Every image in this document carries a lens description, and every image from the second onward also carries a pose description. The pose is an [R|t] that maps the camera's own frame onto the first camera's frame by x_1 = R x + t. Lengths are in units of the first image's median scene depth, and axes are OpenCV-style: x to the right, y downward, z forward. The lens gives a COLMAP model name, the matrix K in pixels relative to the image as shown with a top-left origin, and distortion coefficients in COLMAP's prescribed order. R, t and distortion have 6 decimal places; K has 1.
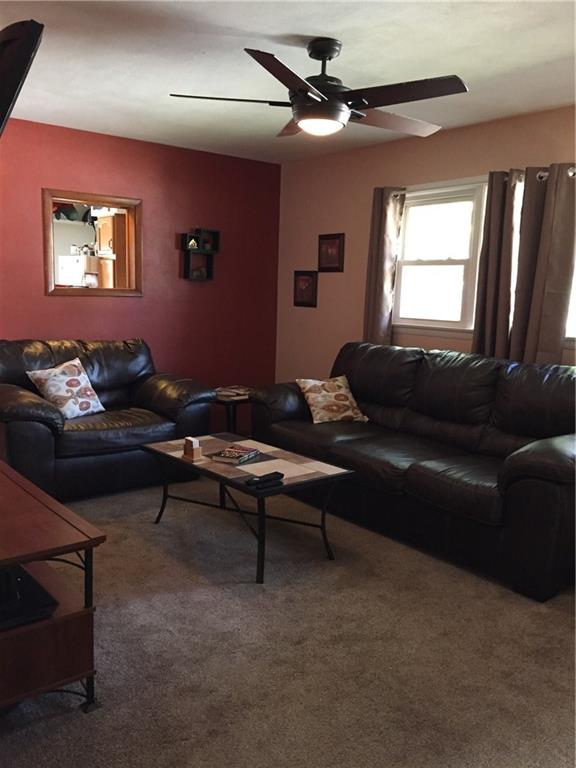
lens RADIAL K [[671.3, 0, 286.8], [0, 671.3, 382.2], [0, 0, 1]] dist [0.062354, -0.026319]
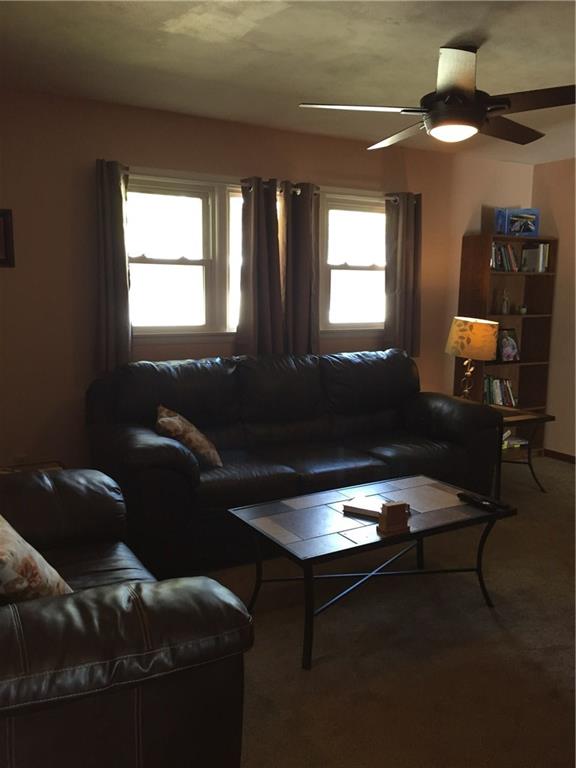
lens RADIAL K [[671.3, 0, 283.9], [0, 671.3, 376.3], [0, 0, 1]] dist [0.062354, -0.026319]
pose [[0.127738, -0.141199, 0.981706, -1.172371], [0.143999, 0.981967, 0.122499, -0.215303], [-0.981299, 0.125717, 0.145767, 1.366045]]
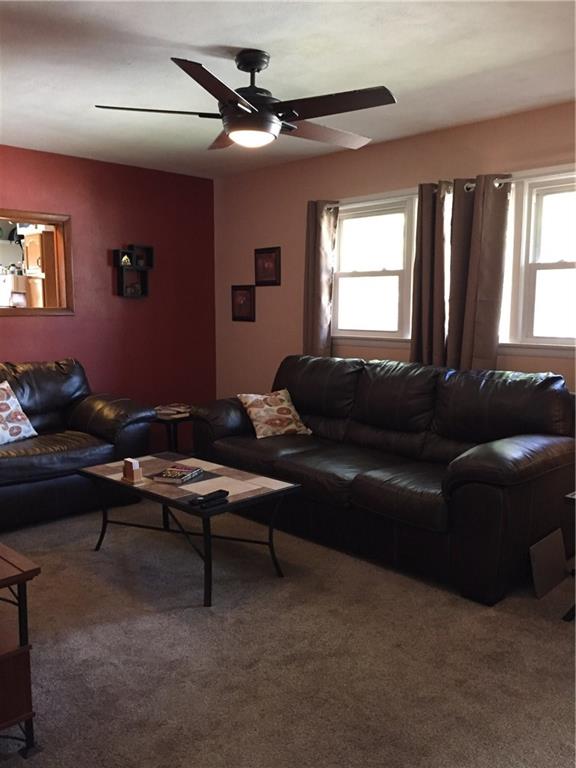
lens RADIAL K [[671.3, 0, 284.6], [0, 671.3, 386.0], [0, 0, 1]] dist [0.062354, -0.026319]
pose [[0.995673, -0.038238, 0.084696, -0.000423], [0.039726, 0.999083, -0.015954, 0.002083], [-0.084008, 0.019250, 0.996279, 0.016815]]
